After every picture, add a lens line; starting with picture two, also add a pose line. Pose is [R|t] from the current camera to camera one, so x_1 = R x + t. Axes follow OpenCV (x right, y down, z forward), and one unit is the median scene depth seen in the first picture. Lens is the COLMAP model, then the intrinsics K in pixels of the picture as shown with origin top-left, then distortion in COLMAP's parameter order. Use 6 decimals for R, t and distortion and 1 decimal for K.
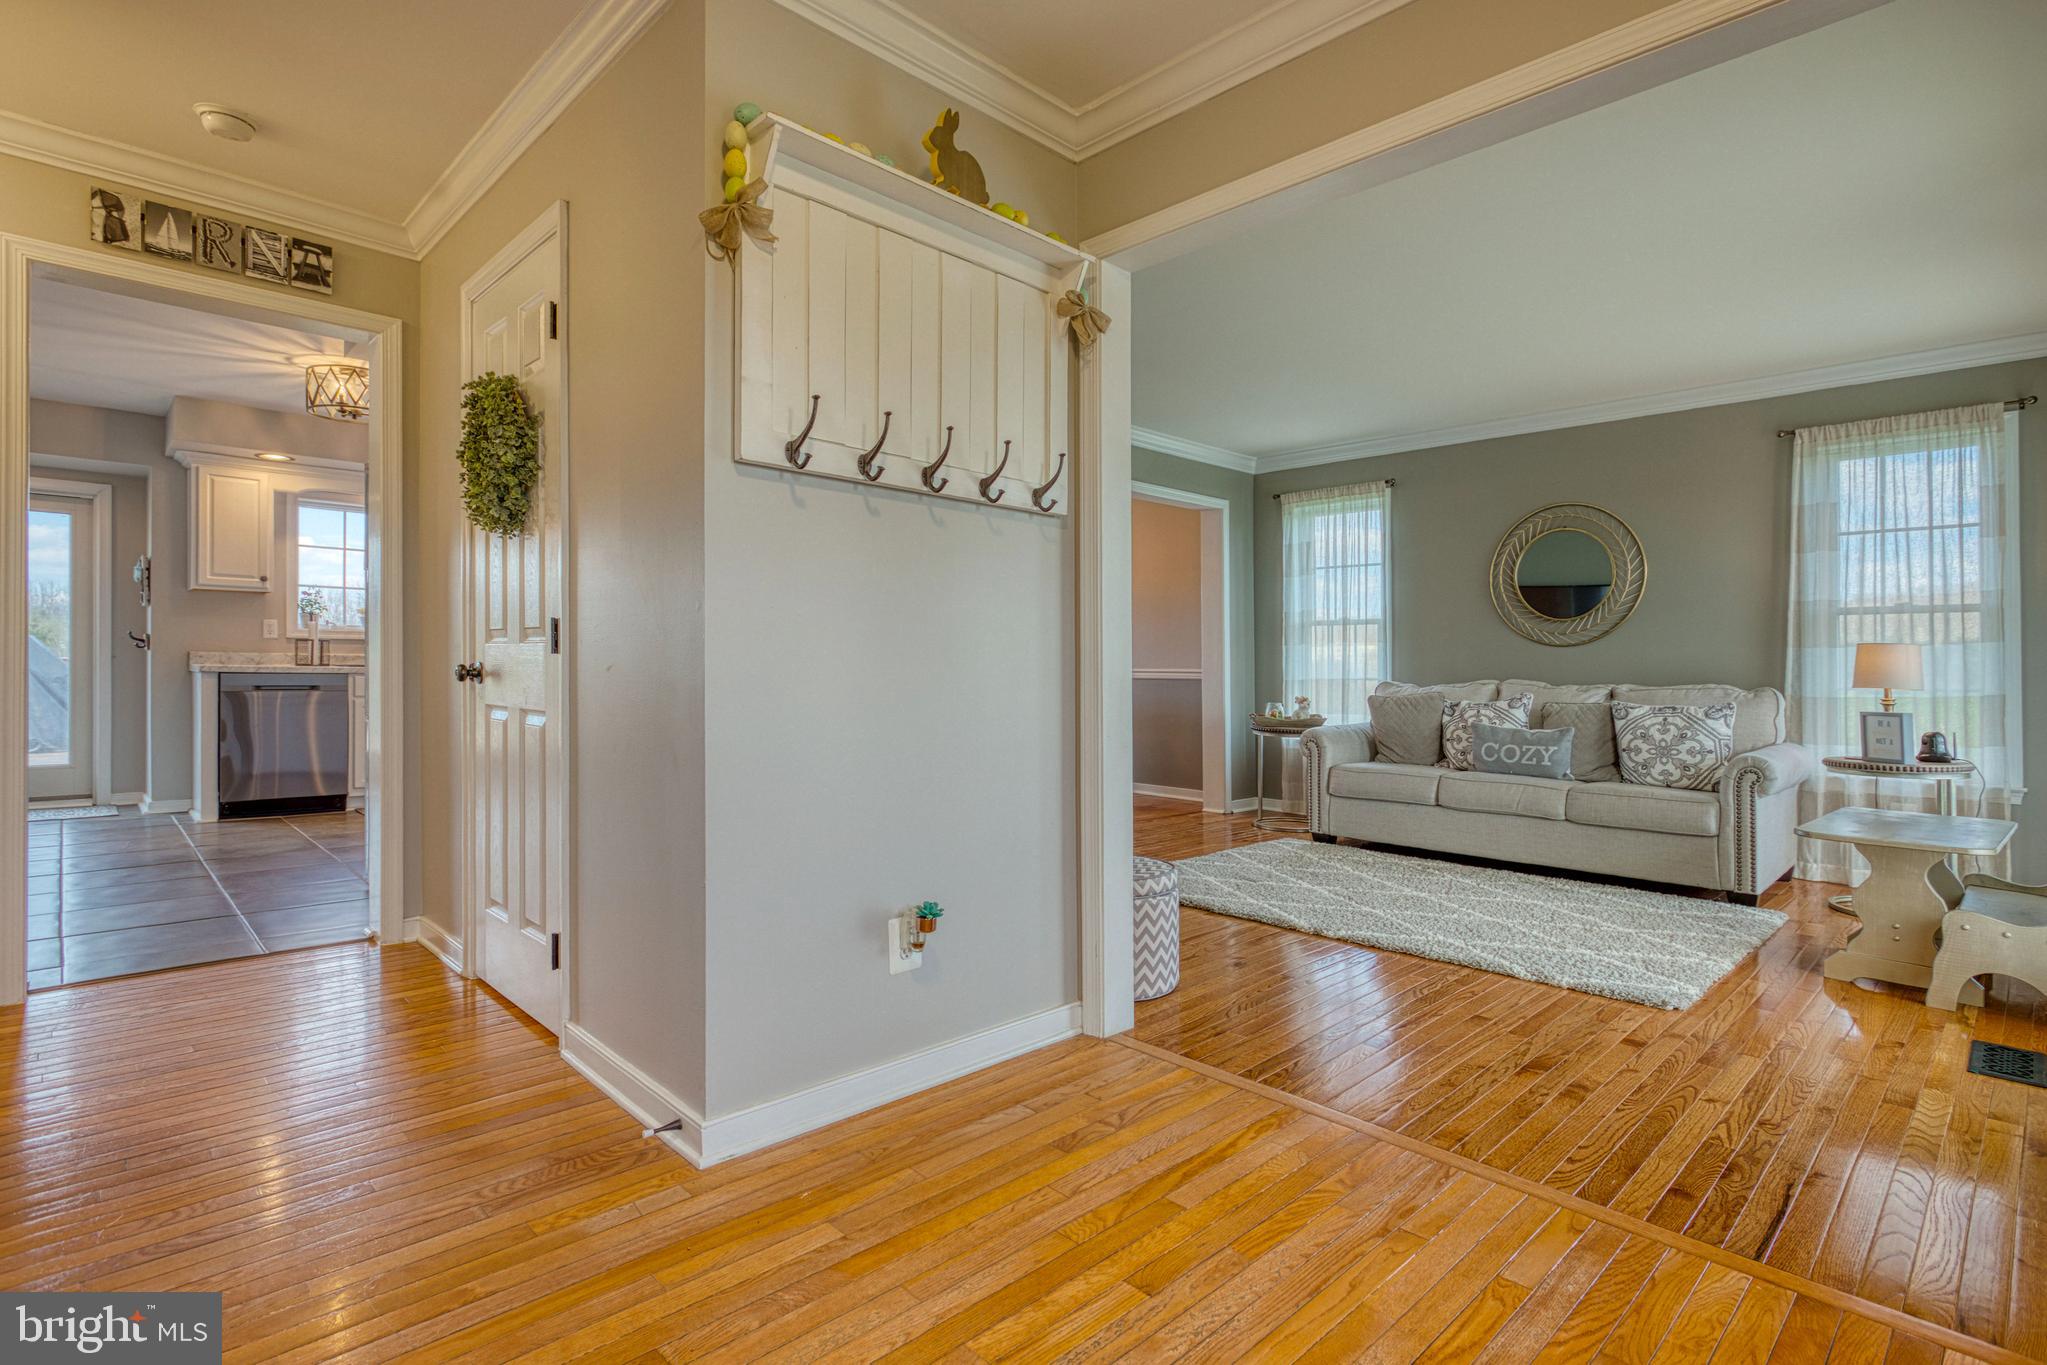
lens RADIAL K [[959.7, 0, 1023.5], [0, 959.7, 682.5], [0, 0, 1]] dist [0.002549, 0.001063]
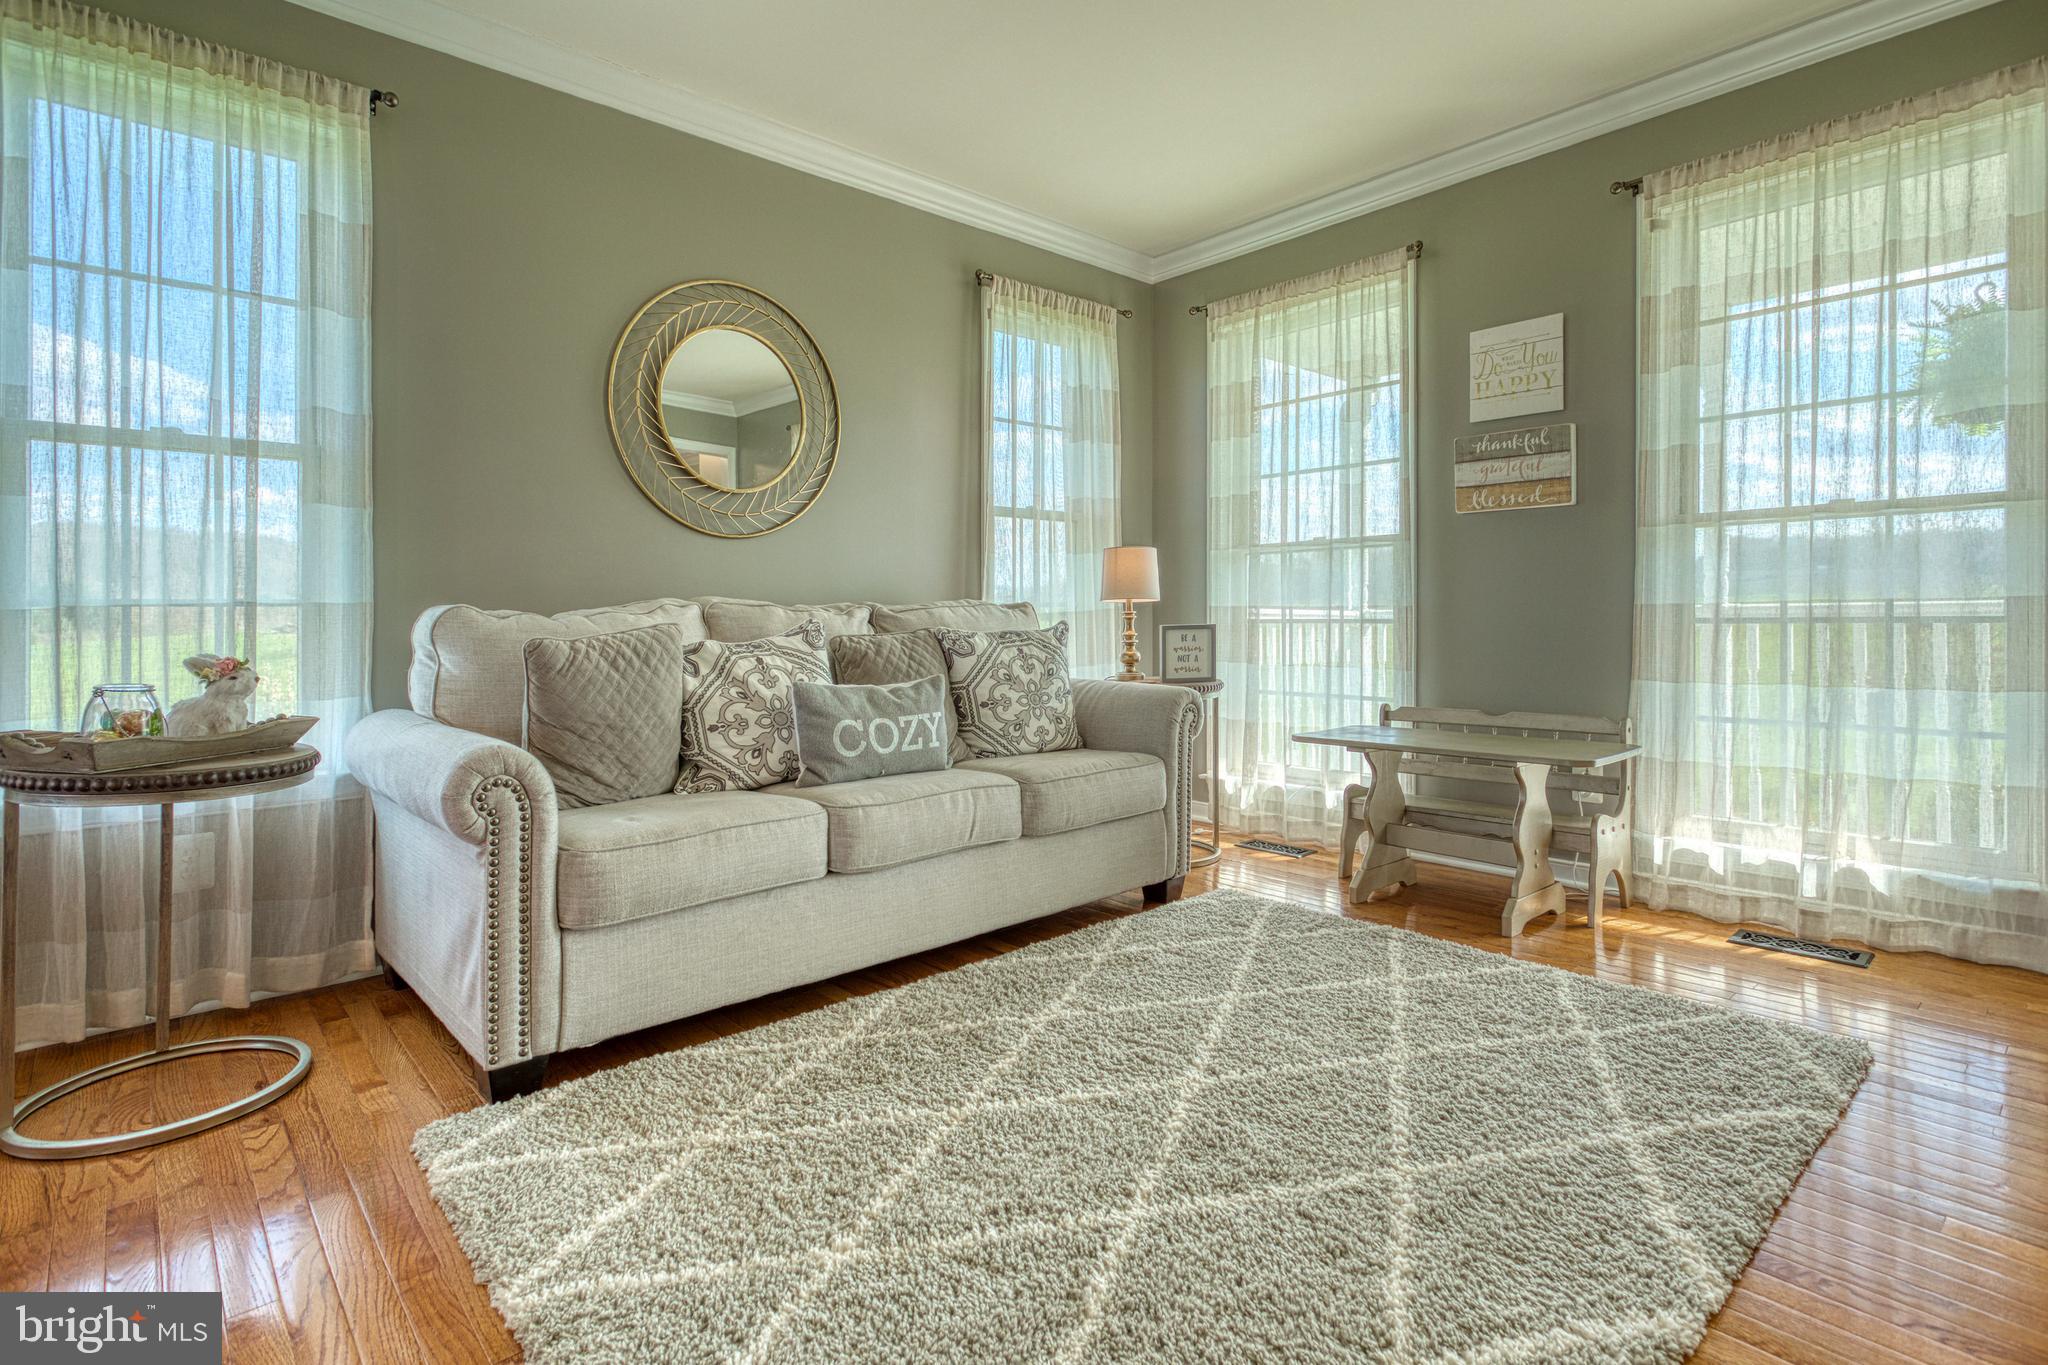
lens RADIAL K [[1018.0, 0, 1027.6], [0, 1018.0, 594.8], [0, 0, 1]] dist [-0.001088, 0.000024]
pose [[0.031166, -0.000324, 0.999514, -0.024470], [0.016596, 0.999862, -0.000193, 0.001106], [-0.999376, 0.016594, 0.031167, 0.952245]]
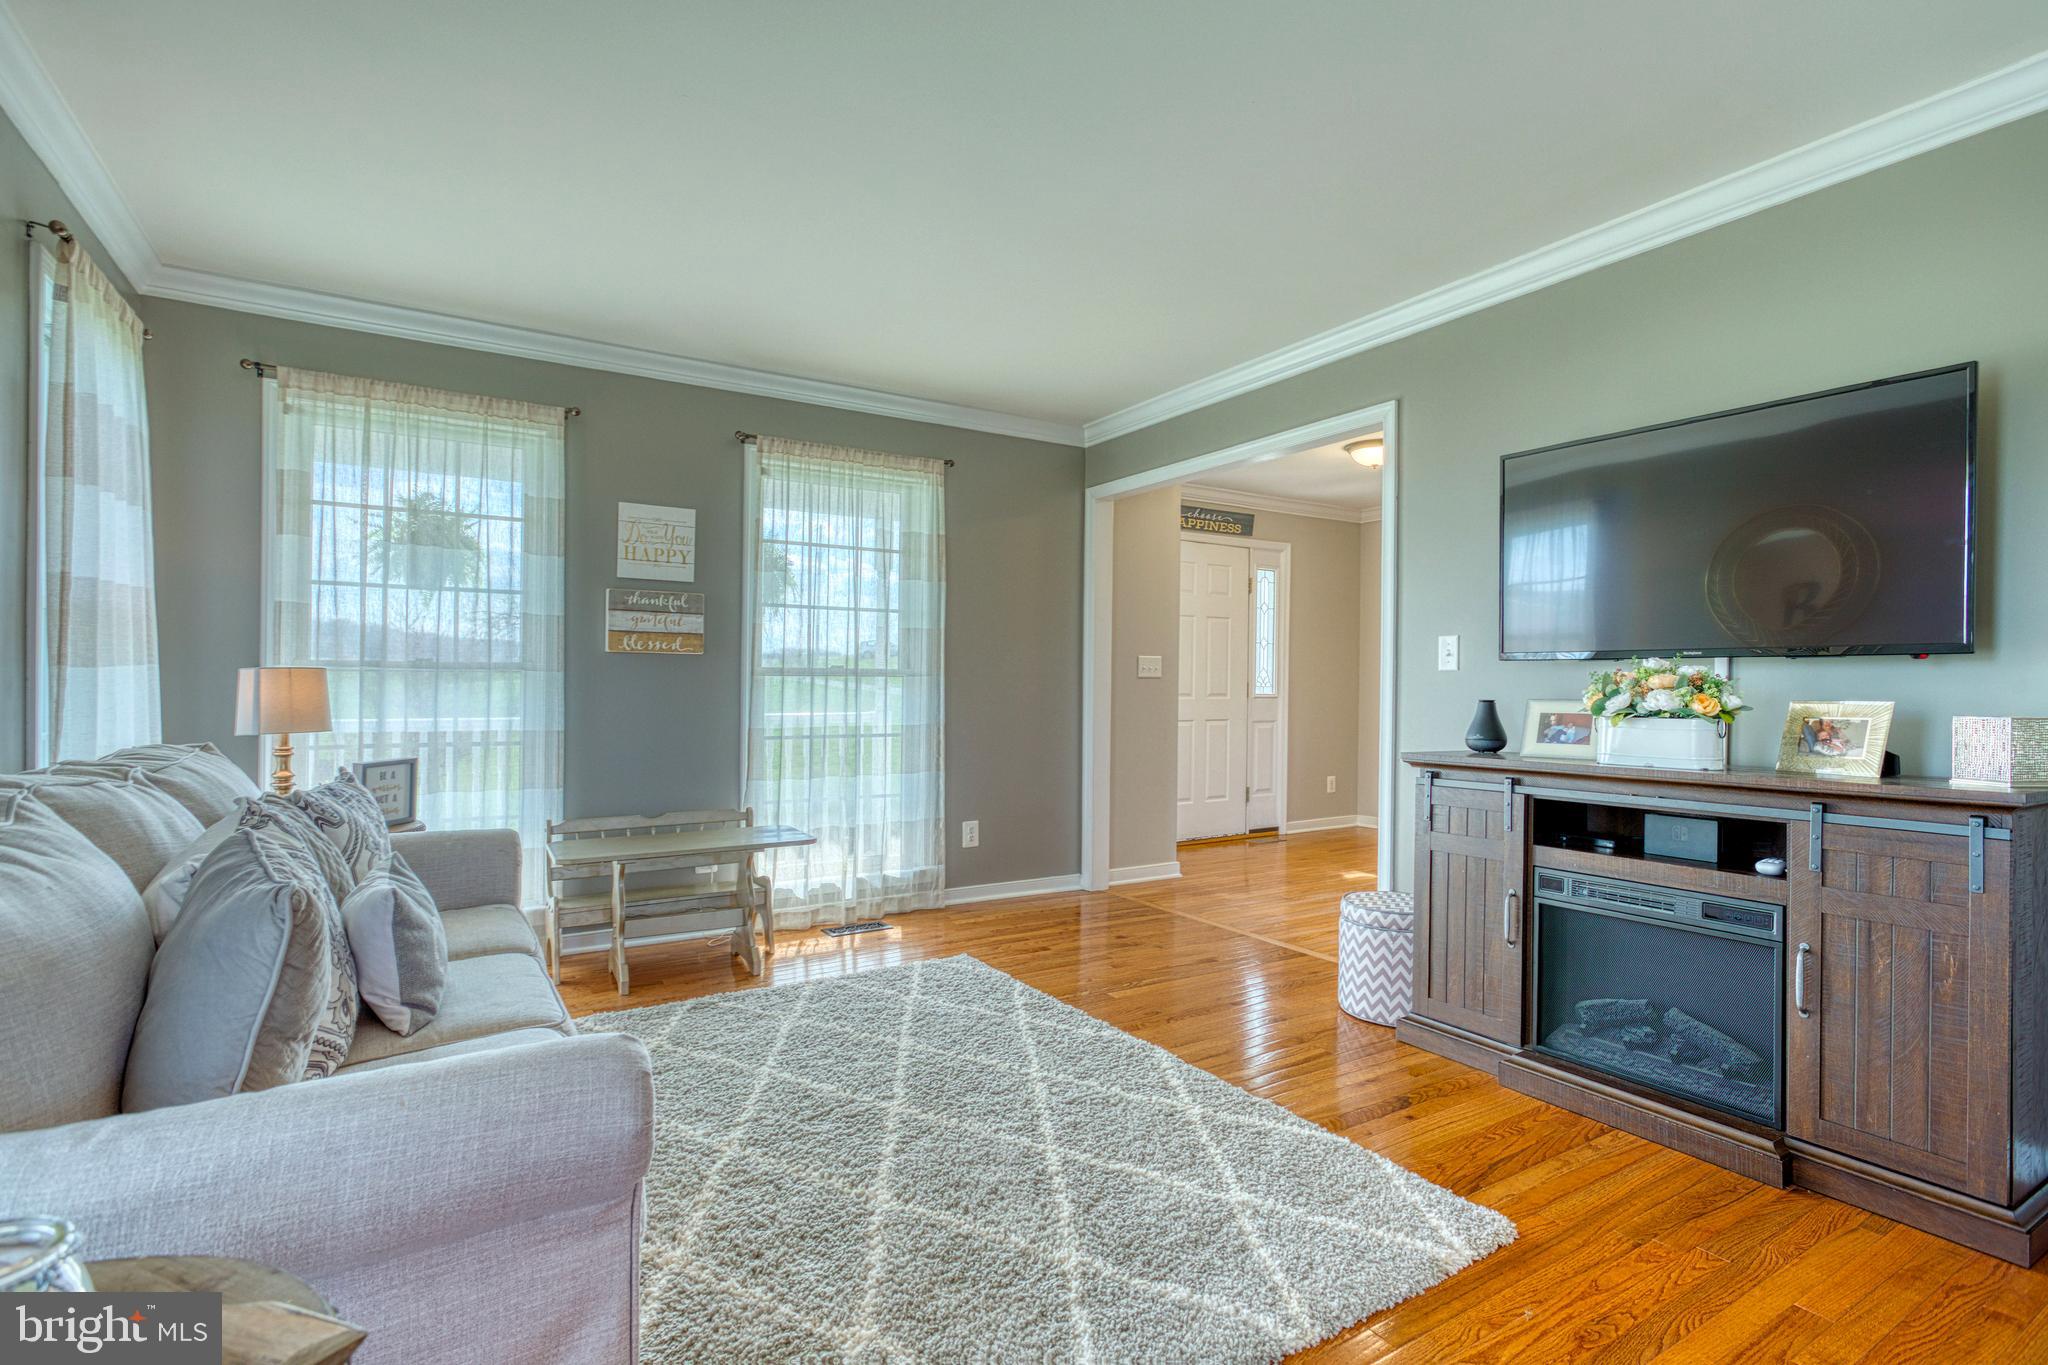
lens RADIAL K [[944.6, 0, 1015.4], [0, 944.6, 679.6], [0, 0, 1]] dist [0.001436, 0.000104]
pose [[-0.977668, -0.019035, 0.209292, 0.215342], [-0.019266, 0.999814, 0.000933, -0.037311], [-0.209271, -0.003120, -0.977853, 1.389616]]
